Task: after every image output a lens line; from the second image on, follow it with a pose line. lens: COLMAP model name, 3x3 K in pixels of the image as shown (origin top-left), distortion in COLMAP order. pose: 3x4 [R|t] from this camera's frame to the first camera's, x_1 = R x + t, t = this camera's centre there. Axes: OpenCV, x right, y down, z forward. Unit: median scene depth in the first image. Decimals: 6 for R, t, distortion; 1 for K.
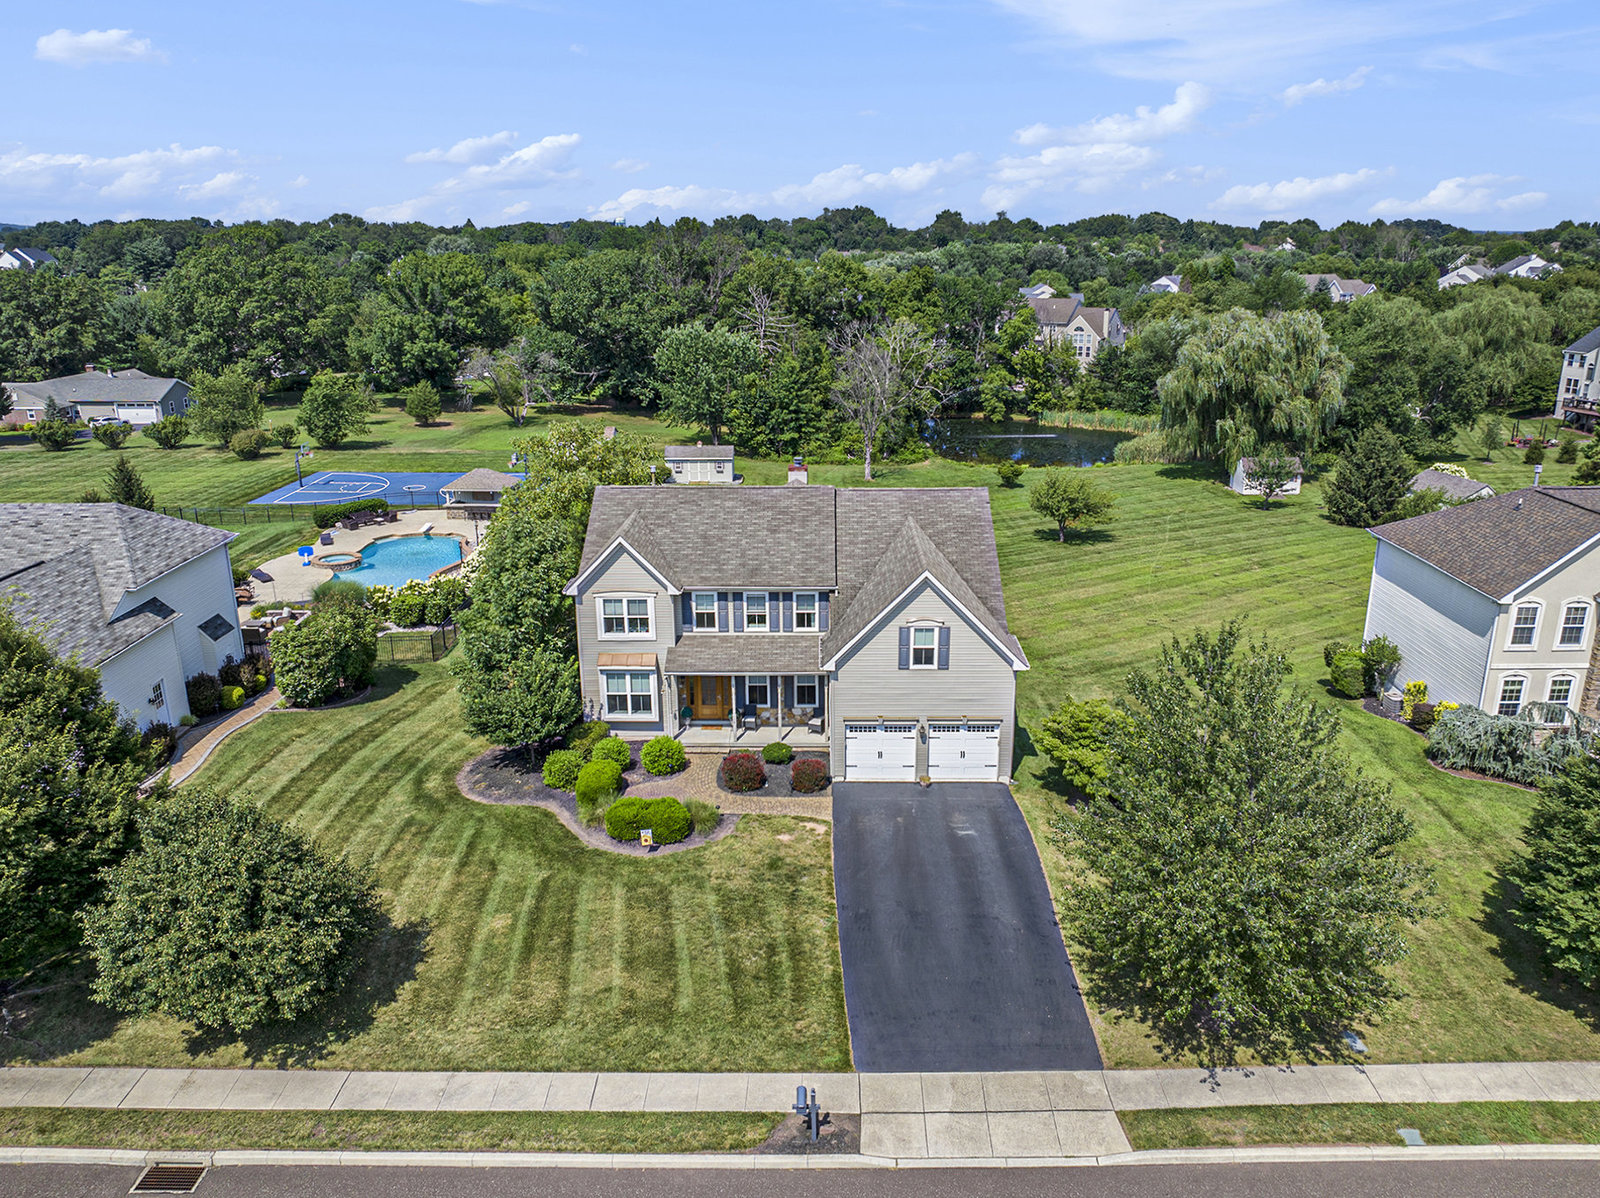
lens RADIAL K [[1175.8, 0, 800.0], [0, 1175.8, 599.0], [0, 0, 1]] dist [-0.066191, 0.040298]
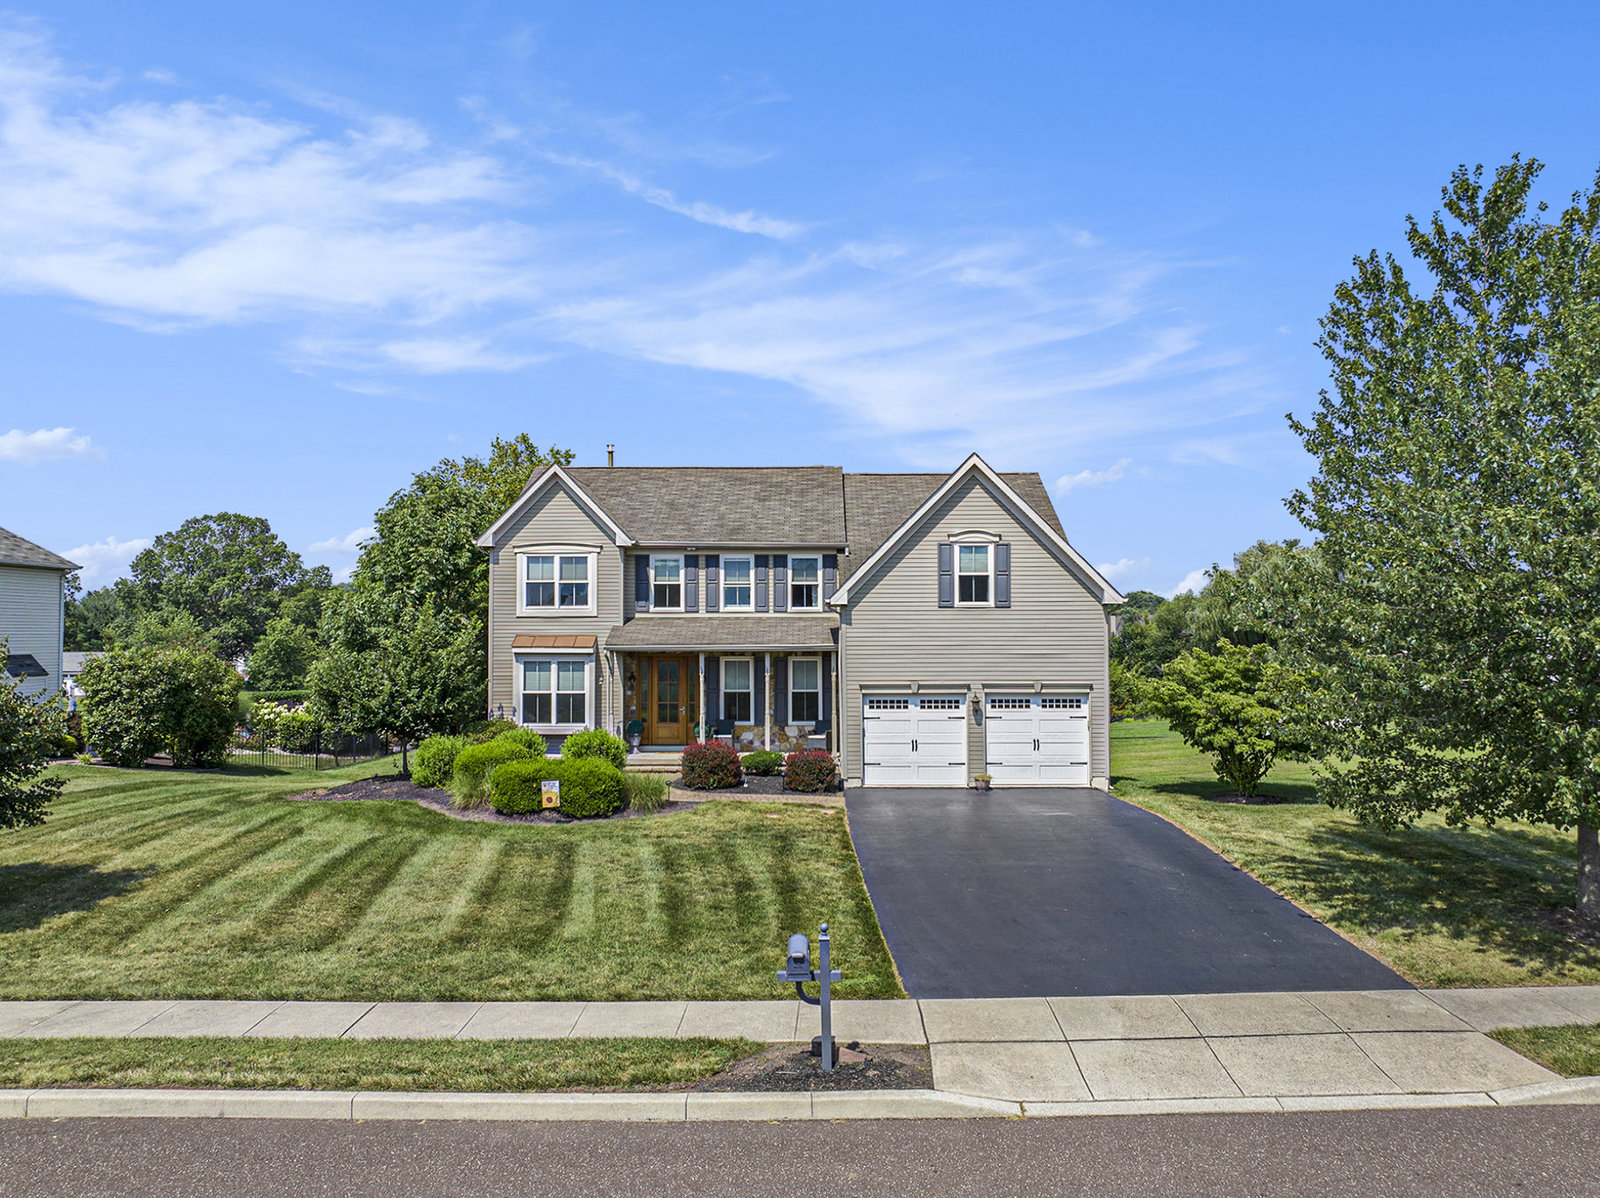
lens RADIAL K [[1175.8, 0, 800.0], [0, 1175.8, 599.0], [0, 0, 1]] dist [-0.066191, 0.040298]
pose [[0.999980, 0.005734, 0.002715, -0.000020], [-0.004447, 0.938713, -0.344671, 0.286447], [-0.004525, 0.344652, 0.938719, 0.336715]]
